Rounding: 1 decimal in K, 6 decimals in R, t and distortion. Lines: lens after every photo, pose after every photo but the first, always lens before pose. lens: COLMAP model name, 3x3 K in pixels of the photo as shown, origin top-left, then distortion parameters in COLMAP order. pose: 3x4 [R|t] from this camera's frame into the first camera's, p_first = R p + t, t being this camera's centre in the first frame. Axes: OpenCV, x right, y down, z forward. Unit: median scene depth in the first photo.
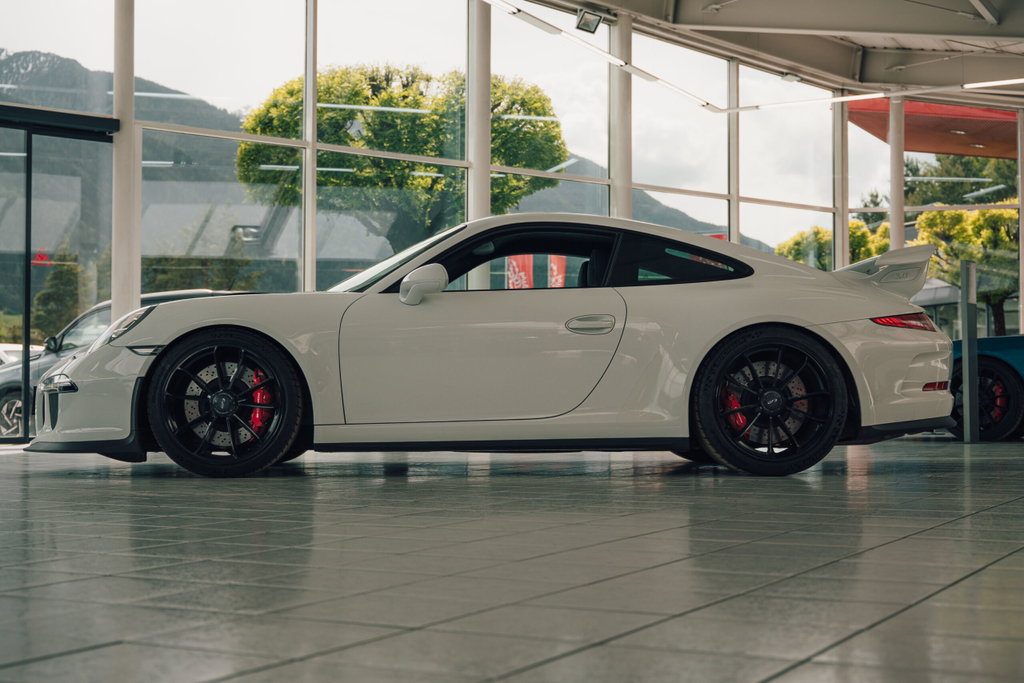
lens RADIAL K [[1619.2, 0, 512.0], [0, 1619.2, 341.5], [0, 0, 1]] dist [0.050182, 0.017945]
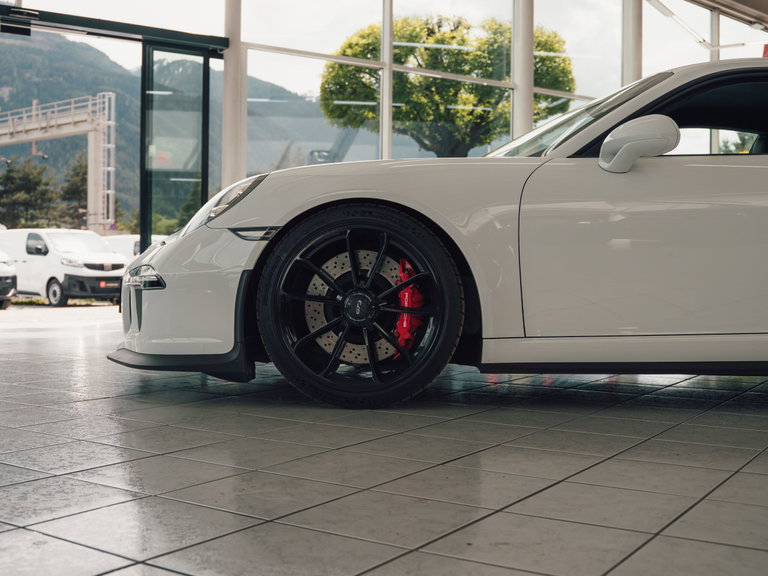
lens RADIAL K [[1003.5, 0, 384.0], [0, 1003.5, 288.0], [0, 0, 1]] dist [-0.099900, -0.010658]
pose [[0.996151, 0.009625, -0.087129, -0.105553], [-0.005127, 0.998649, 0.051702, 0.005223], [0.087509, -0.051057, 0.994855, 0.458514]]
